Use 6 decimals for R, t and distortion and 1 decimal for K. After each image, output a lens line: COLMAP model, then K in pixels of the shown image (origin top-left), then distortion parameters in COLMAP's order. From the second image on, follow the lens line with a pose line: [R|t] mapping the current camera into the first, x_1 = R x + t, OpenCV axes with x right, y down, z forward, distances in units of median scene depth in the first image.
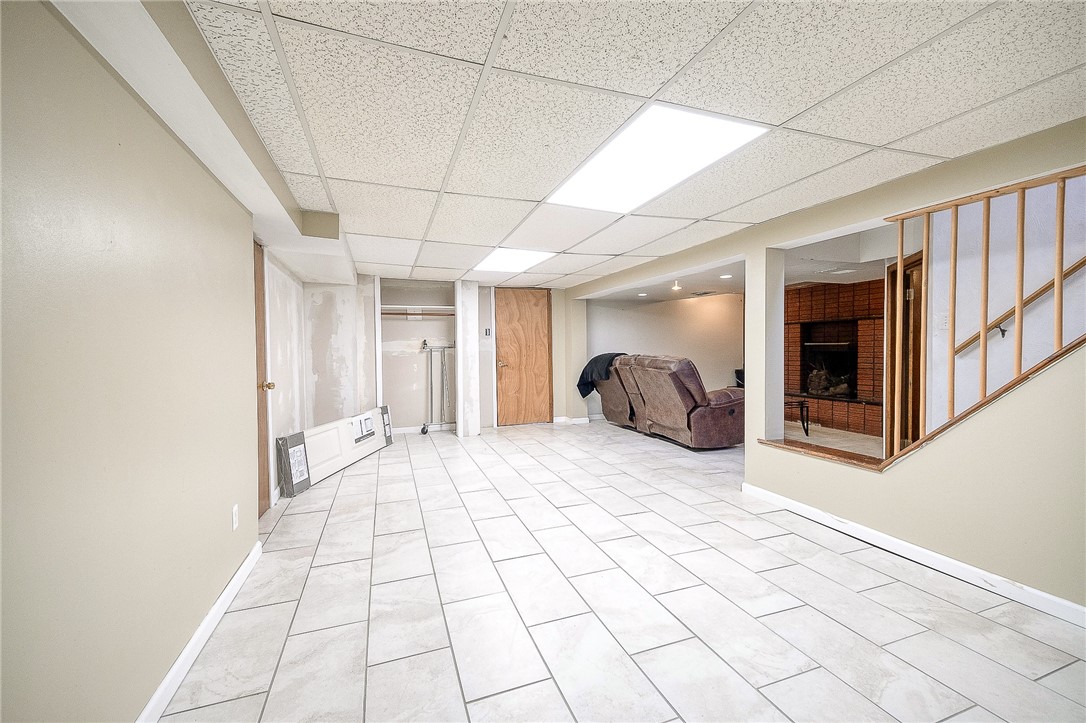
lens RADIAL K [[459.9, 0, 541.4], [0, 459.9, 359.2], [0, 0, 1]] dist [-0.001751, -0.000410]
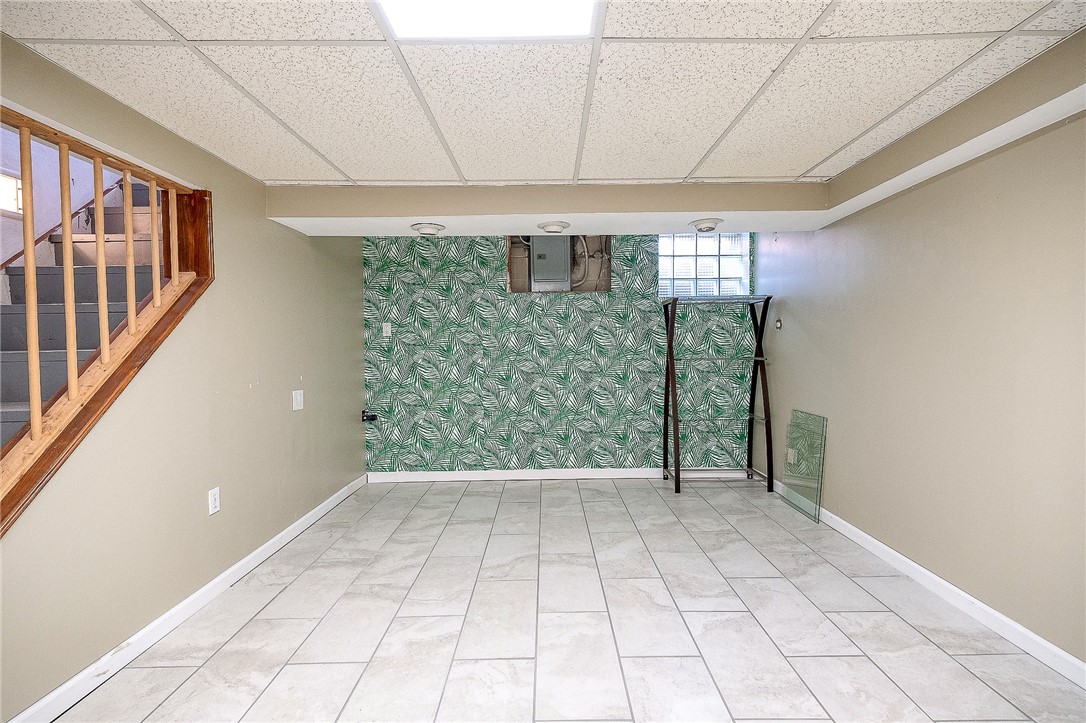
lens RADIAL K [[498.0, 0, 544.3], [0, 498.0, 360.3], [0, 0, 1]] dist [0.000357, -0.000047]
pose [[-0.942536, 0.009524, 0.333969, 0.036188], [0.026540, 0.998569, 0.046423, -0.040752], [-0.333049, 0.052619, -0.941440, 1.750666]]
